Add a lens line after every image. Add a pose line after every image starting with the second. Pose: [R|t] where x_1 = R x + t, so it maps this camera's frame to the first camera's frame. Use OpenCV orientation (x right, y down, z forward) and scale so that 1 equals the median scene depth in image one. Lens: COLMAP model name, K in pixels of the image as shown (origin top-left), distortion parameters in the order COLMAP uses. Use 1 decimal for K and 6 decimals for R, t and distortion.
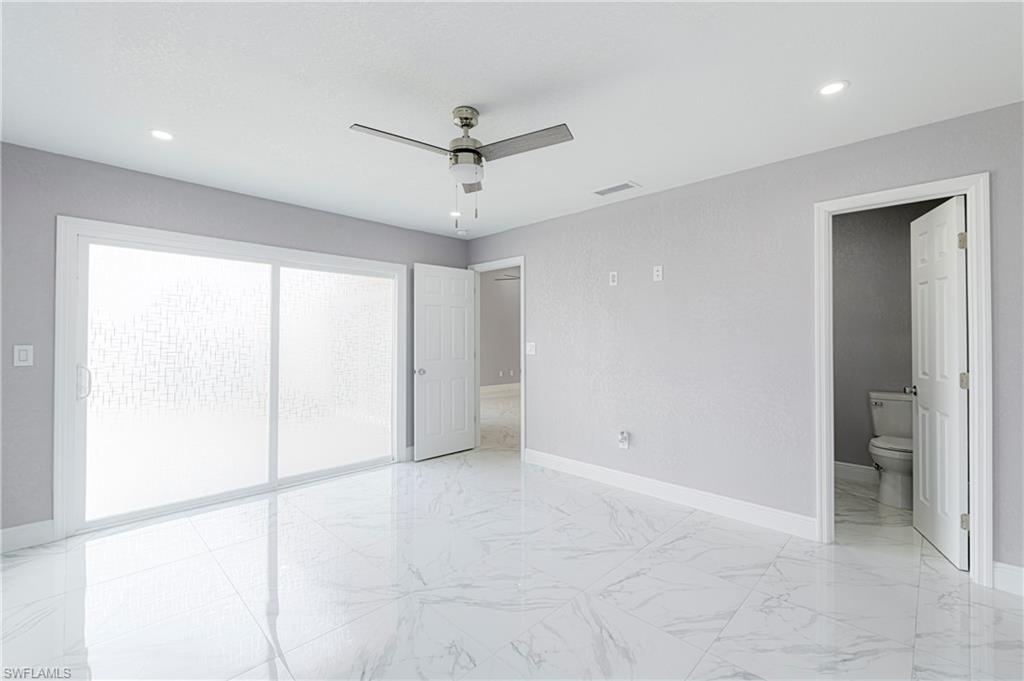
lens RADIAL K [[424.6, 0, 512.0], [0, 424.6, 340.5], [0, 0, 1]] dist [-0.016428, -0.000056]
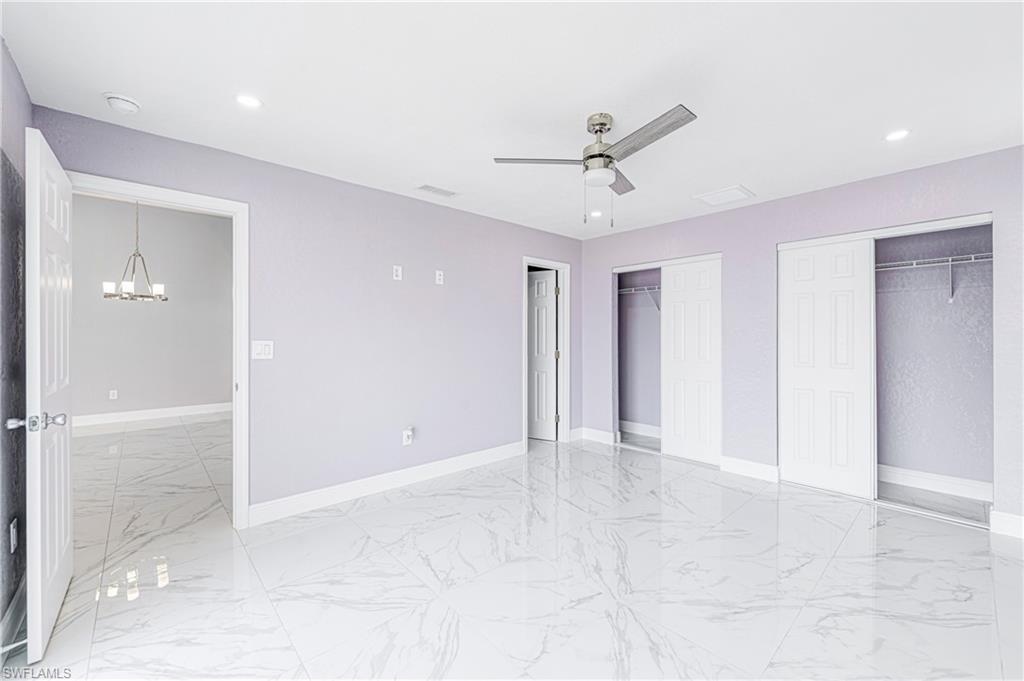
lens RADIAL K [[408.8, 0, 512.0], [0, 408.8, 340.5], [0, 0, 1]] dist [-0.000834, -0.000074]
pose [[0.066657, -0.010735, 0.997718, -0.910166], [0.005938, 0.999929, 0.010362, -0.000415], [-0.997758, 0.005233, 0.066716, 0.915725]]
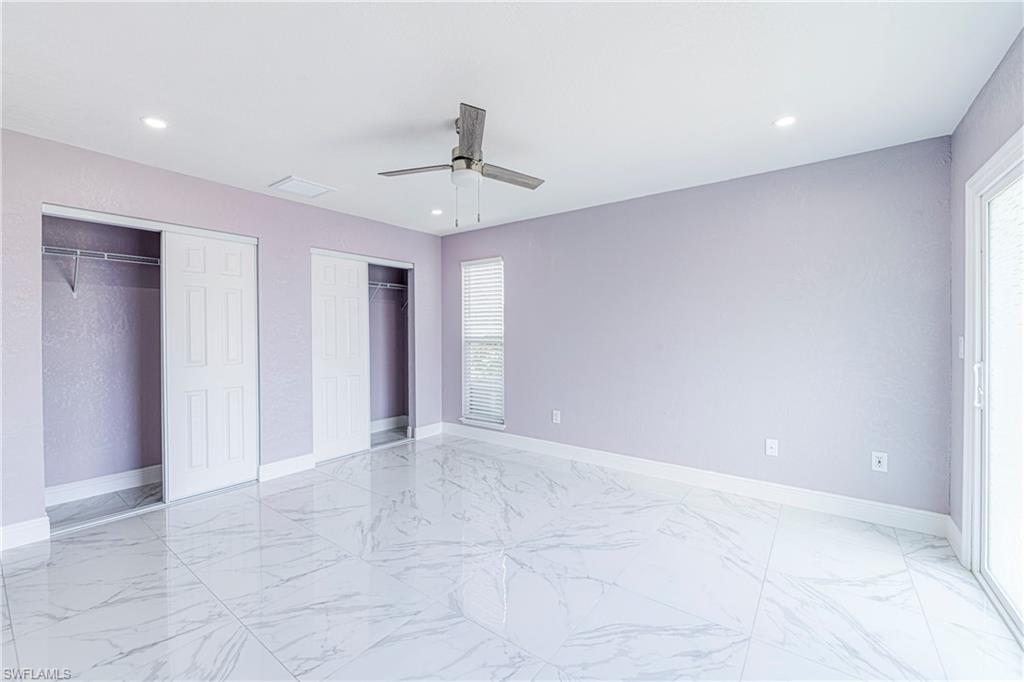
lens RADIAL K [[426.0, 0, 513.8], [0, 426.0, 331.9], [0, 0, 1]] dist [0.000036, -0.000043]
pose [[-0.991145, 0.003246, -0.132742, -0.063835], [0.001870, 0.999943, 0.010494, -0.007900], [0.132768, 0.010152, -0.991095, 1.686717]]
